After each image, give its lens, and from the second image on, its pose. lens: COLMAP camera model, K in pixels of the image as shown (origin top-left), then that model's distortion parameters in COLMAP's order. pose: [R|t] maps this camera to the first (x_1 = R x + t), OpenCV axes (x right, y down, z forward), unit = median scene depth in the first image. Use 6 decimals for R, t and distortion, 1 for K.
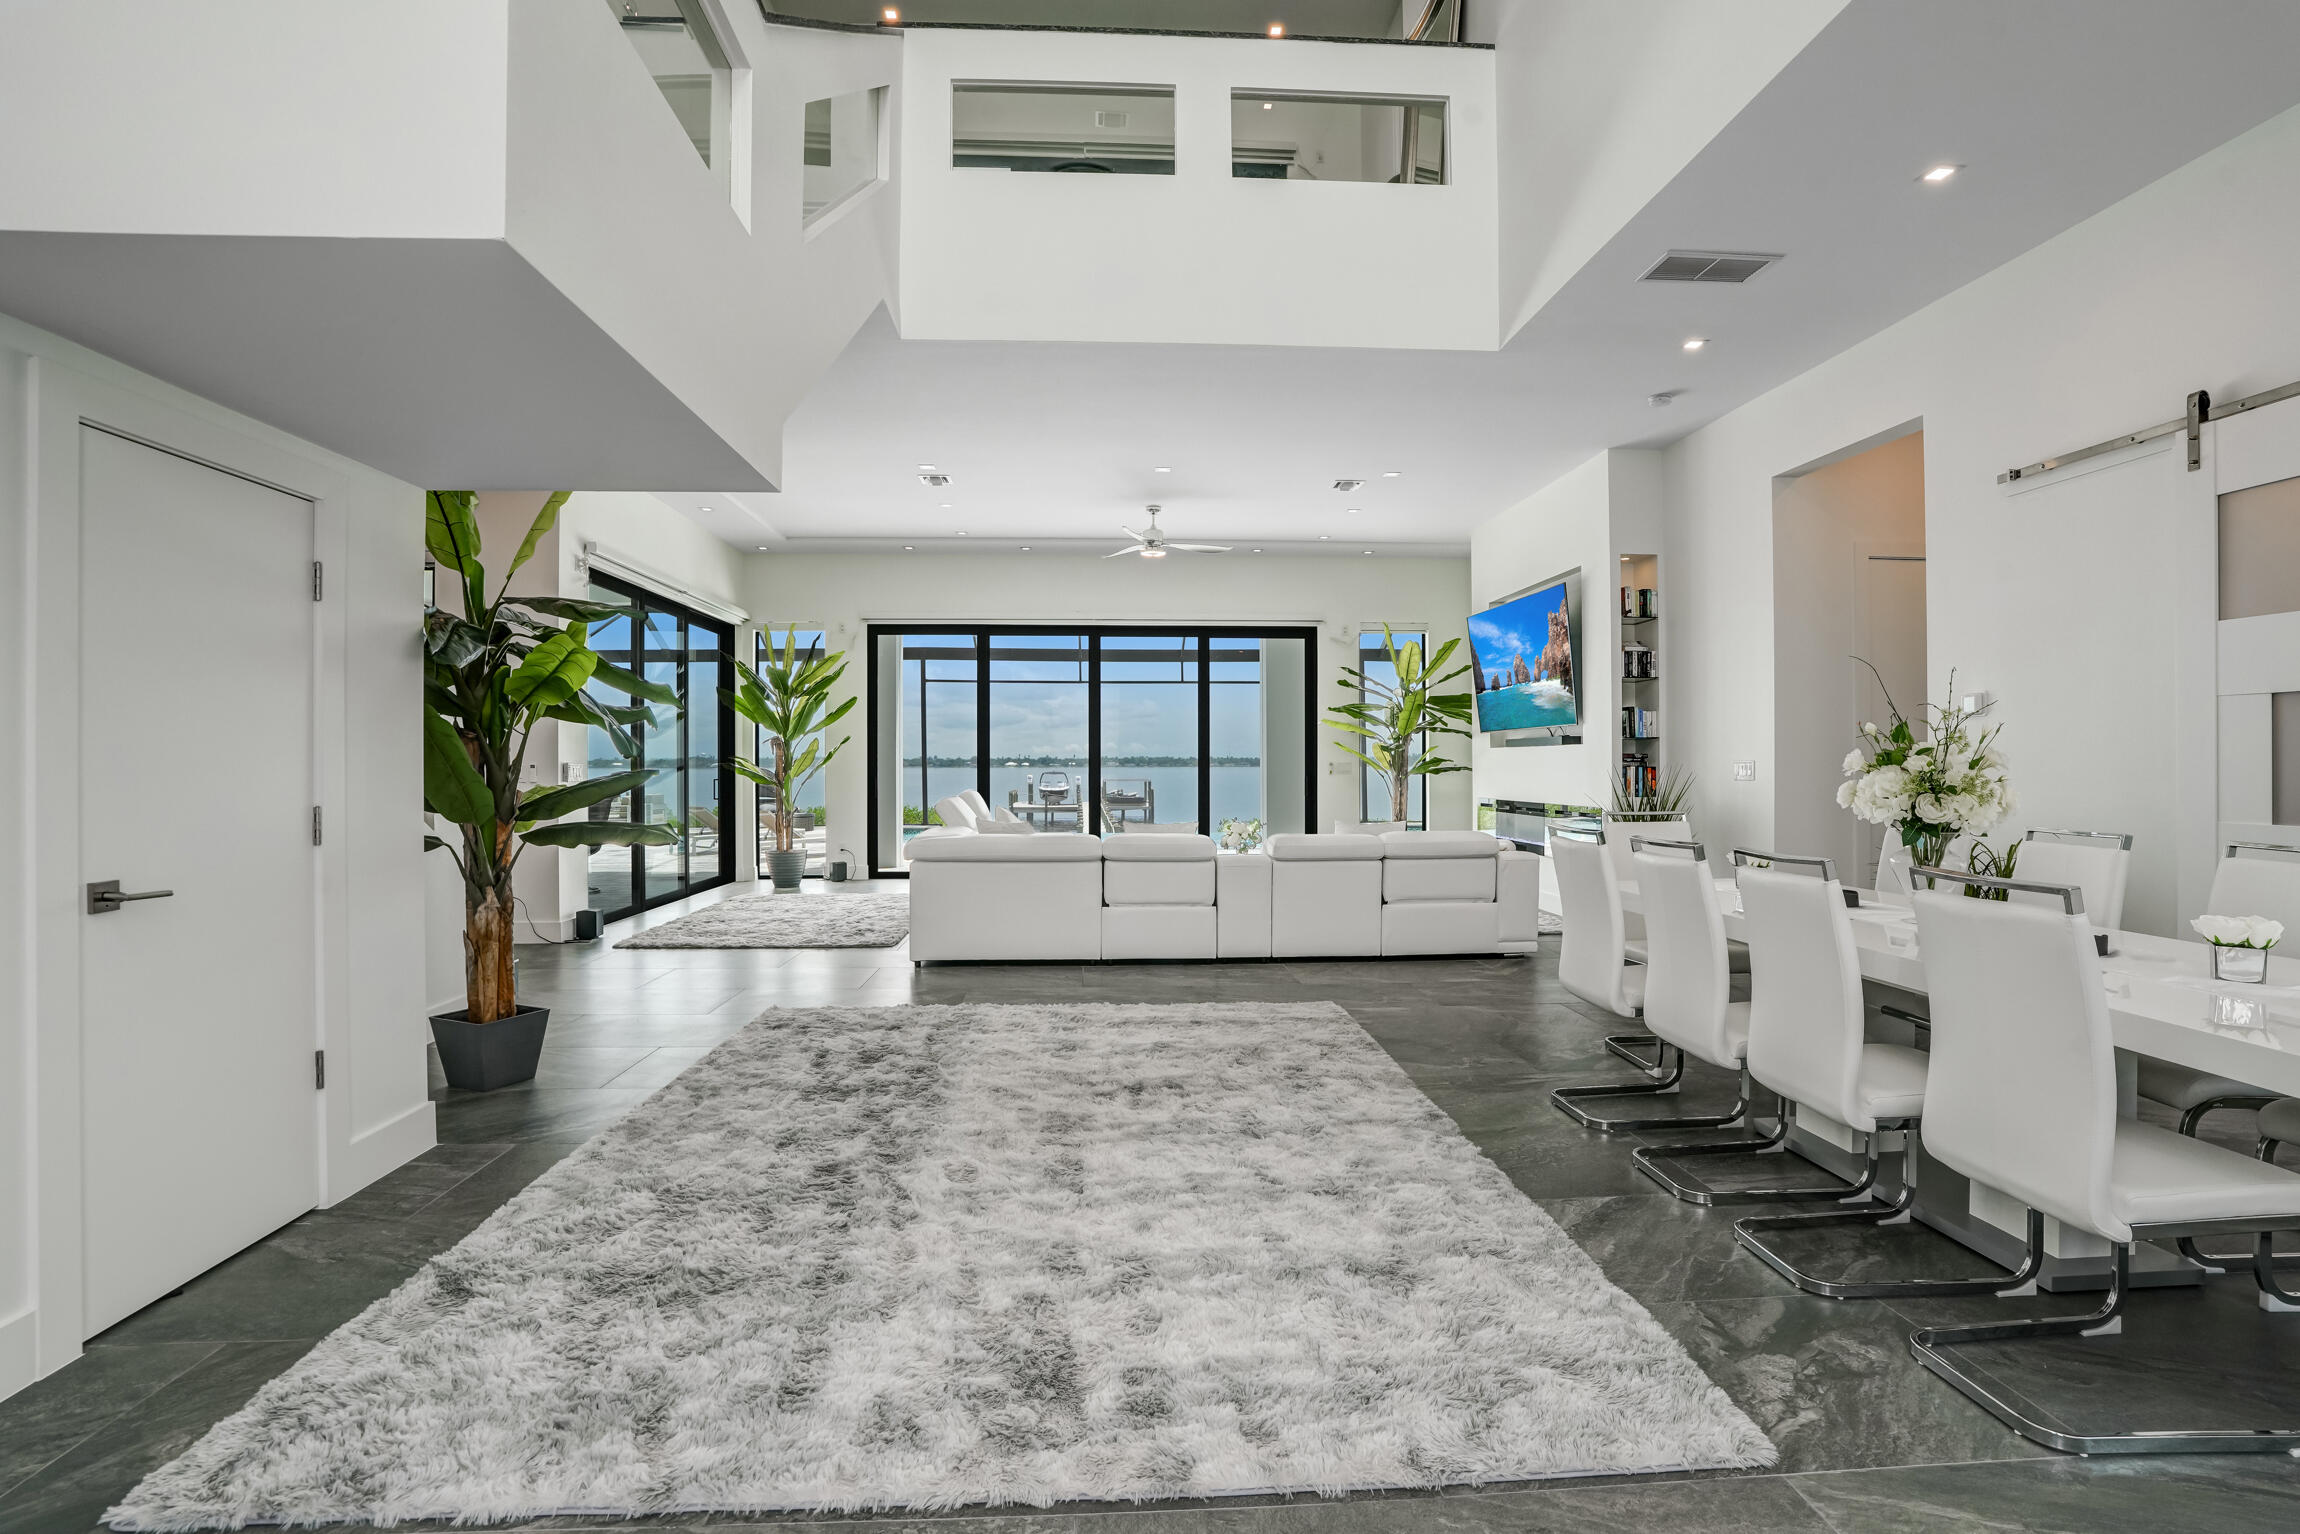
lens RADIAL K [[1090.1, 0, 1137.5], [0, 1090.1, 761.2], [0, 0, 1]] dist [-0.070556, 0.027126]
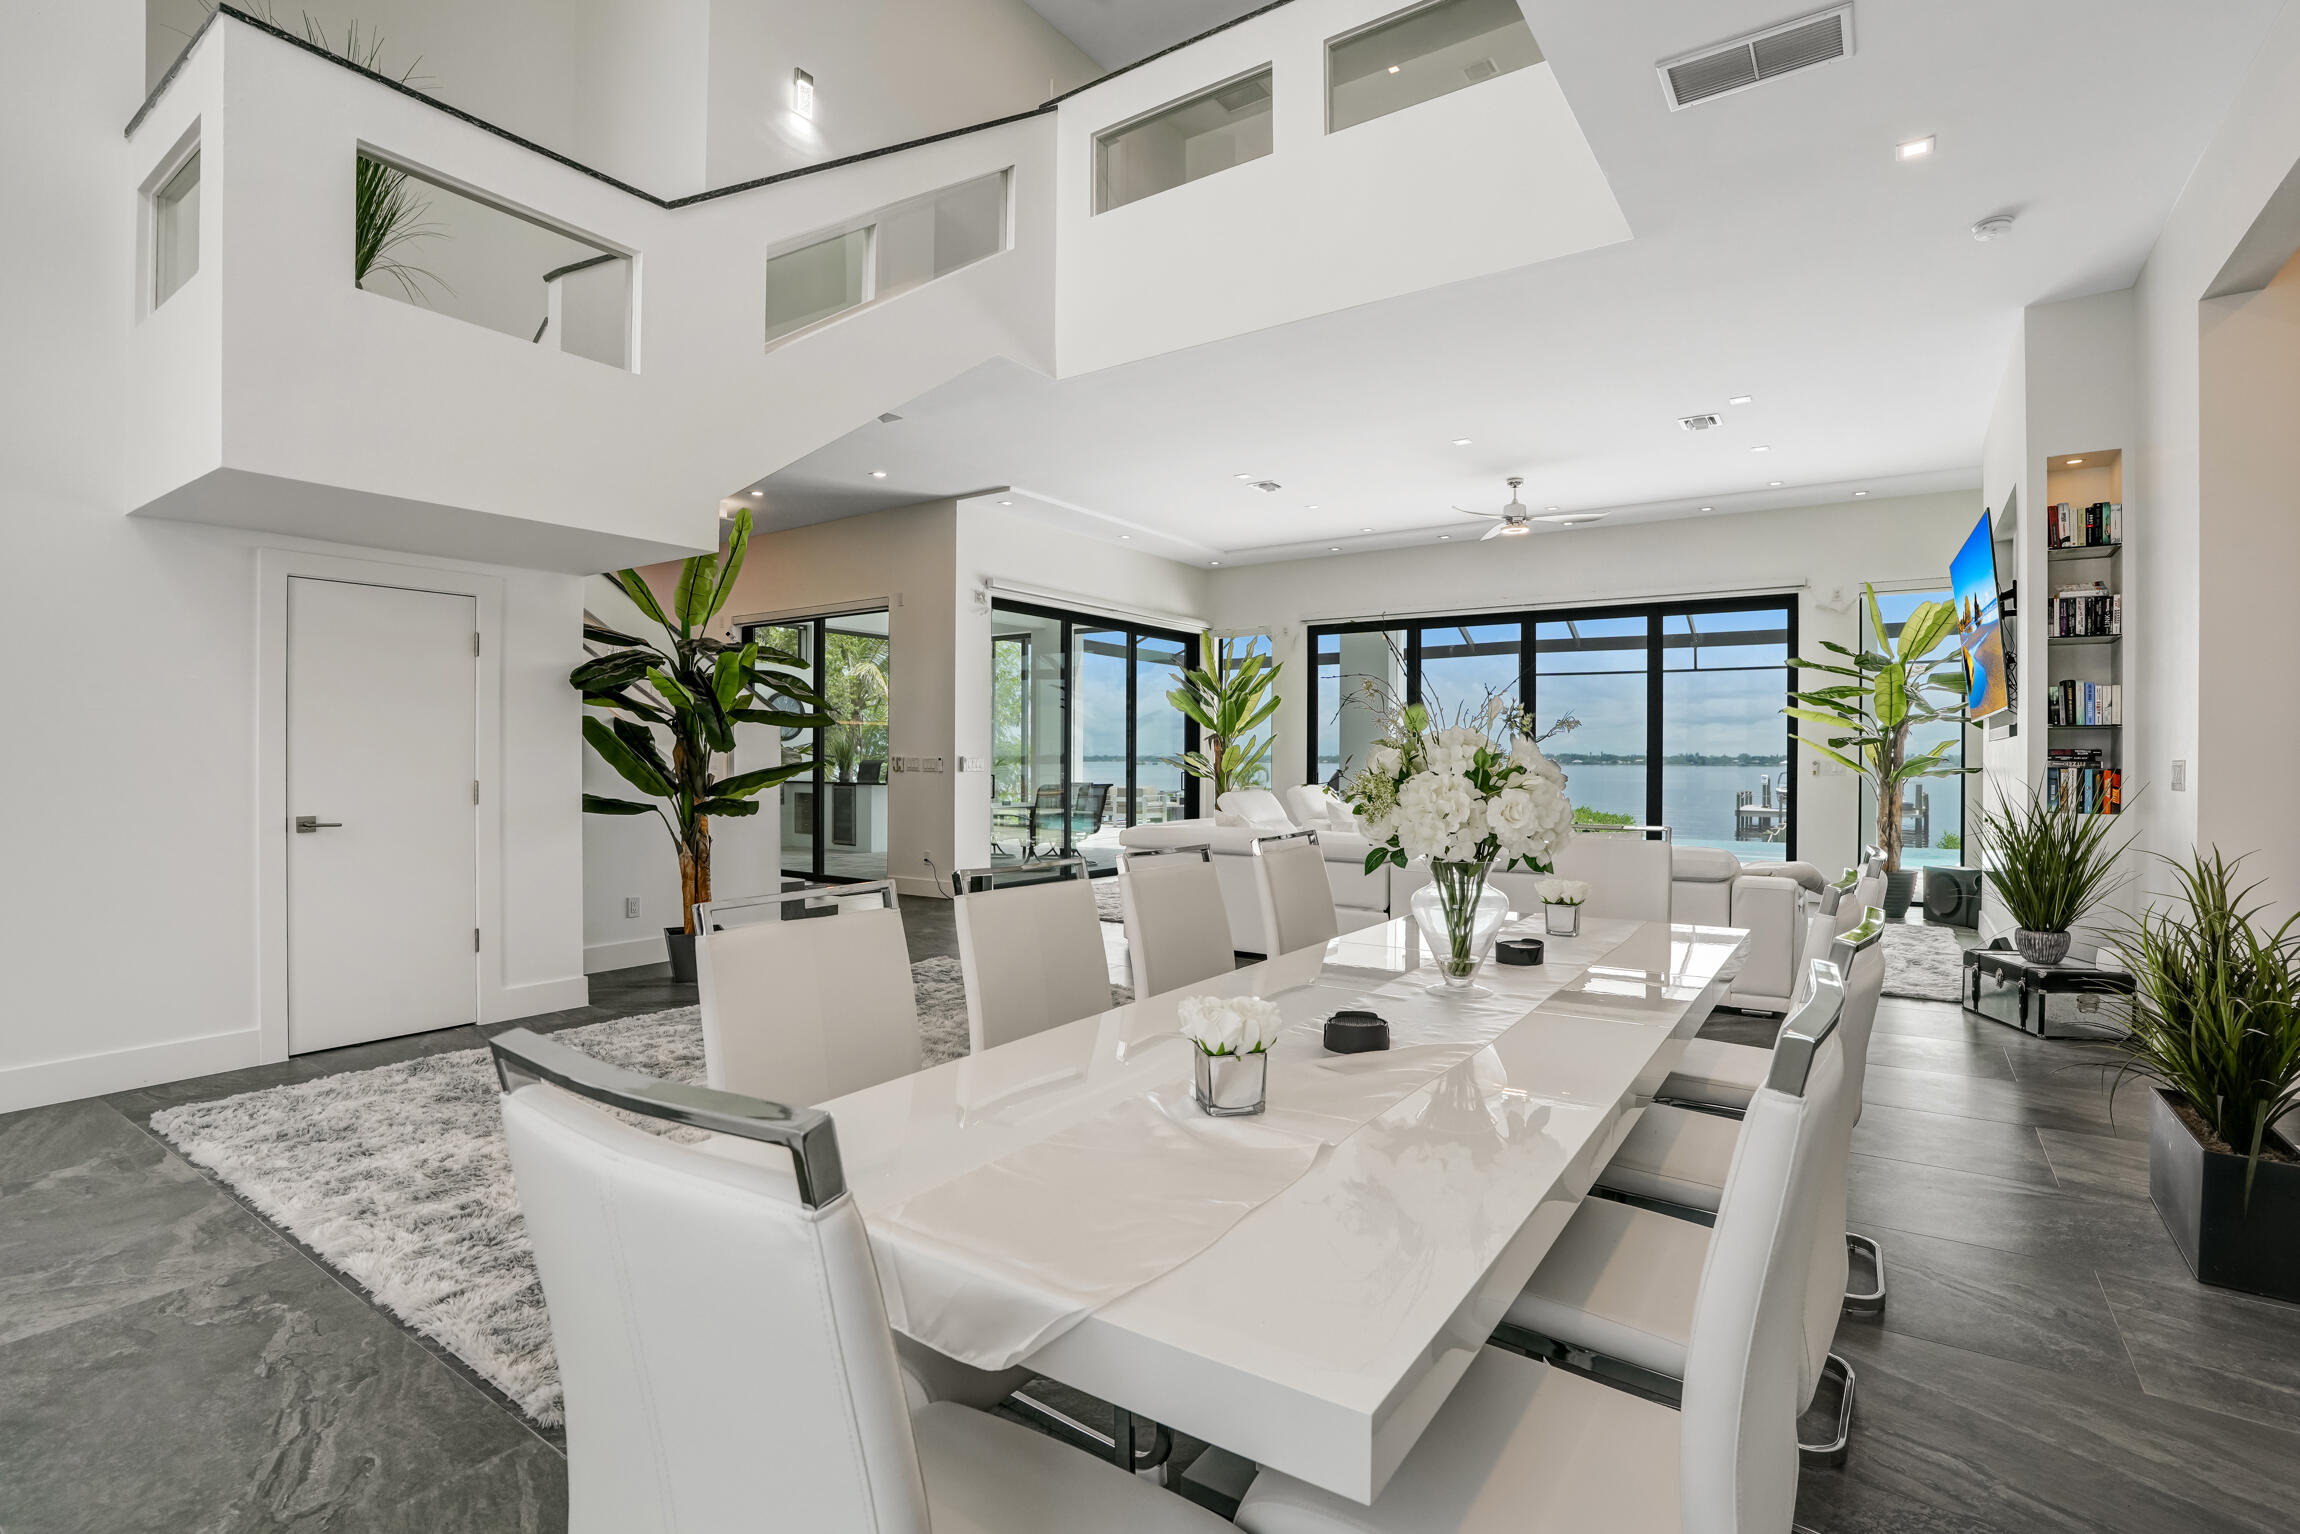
lens RADIAL K [[1077.8, 0, 1150.0], [0, 1077.8, 767.0], [0, 0, 1]] dist [-0.085999, 0.041286]
pose [[0.791810, 0.009166, -0.610699, 0.282198], [-0.004009, 0.999944, 0.009809, 0.000277], [0.610755, -0.005319, 0.791802, 0.091493]]
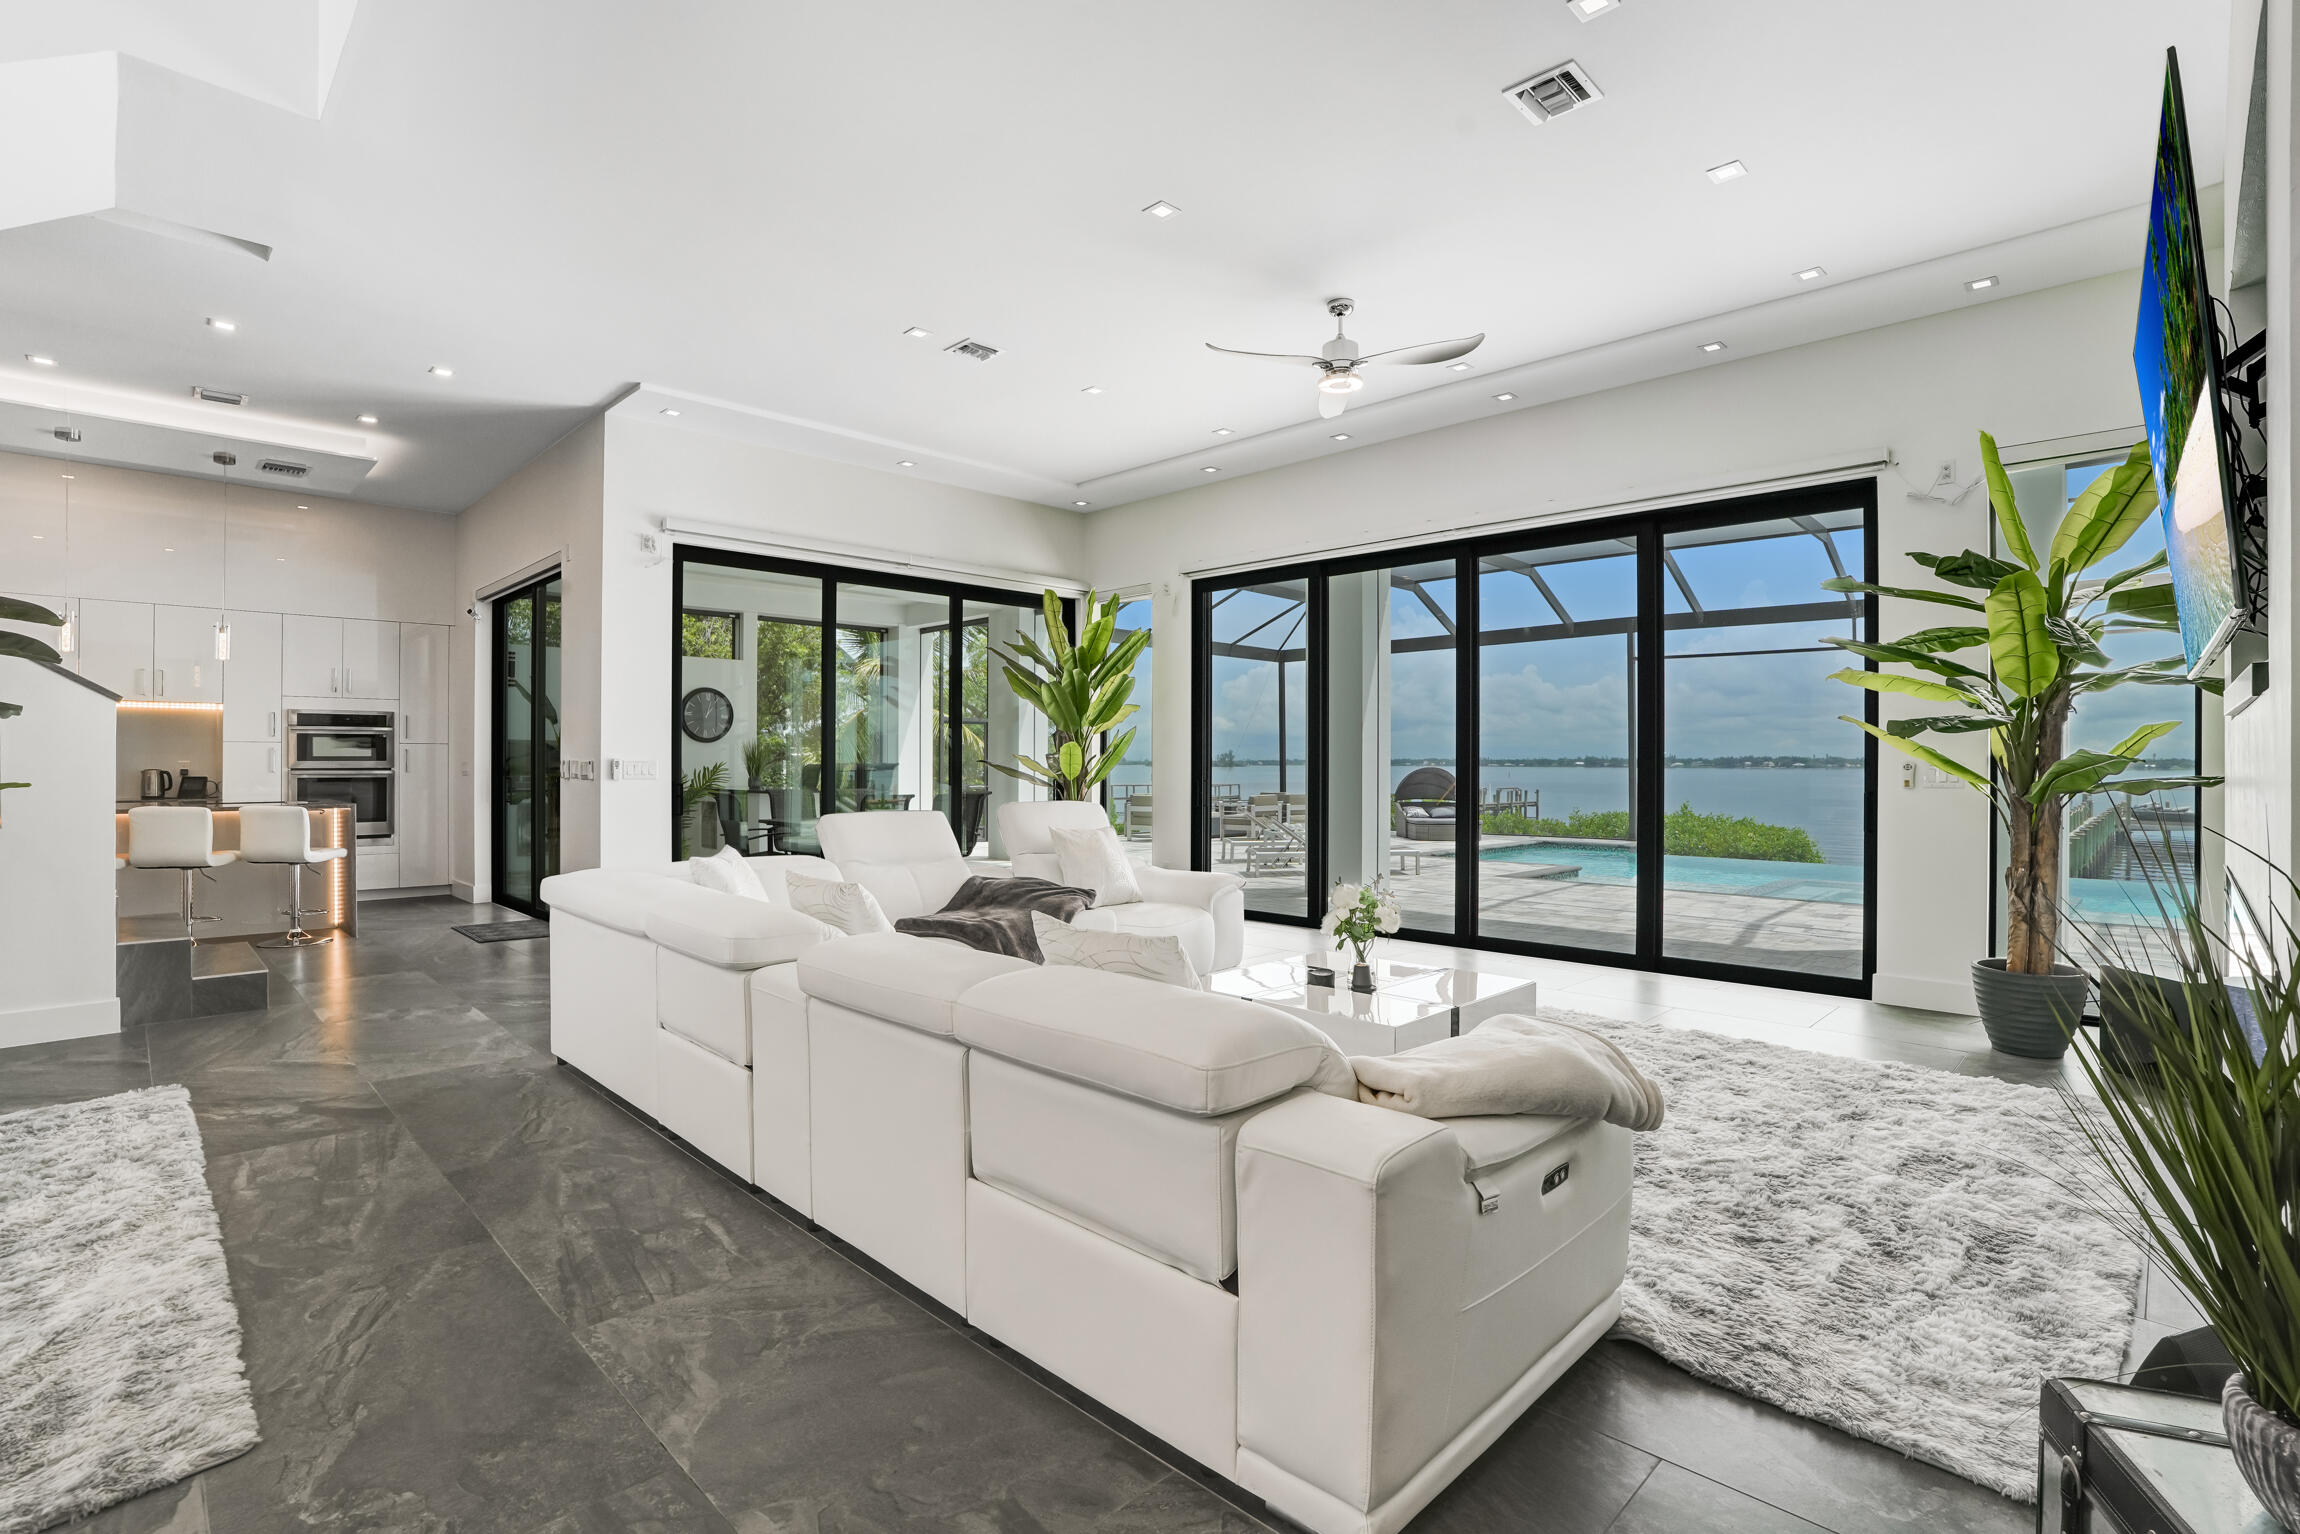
lens RADIAL K [[1077.8, 0, 1150.0], [0, 1077.8, 767.0], [0, 0, 1]] dist [-0.085999, 0.041286]
pose [[0.674067, 0.006053, -0.738646, 0.310782], [-0.001760, 0.999977, 0.006589, 0.000687], [0.738669, -0.003141, 0.674062, 0.497011]]
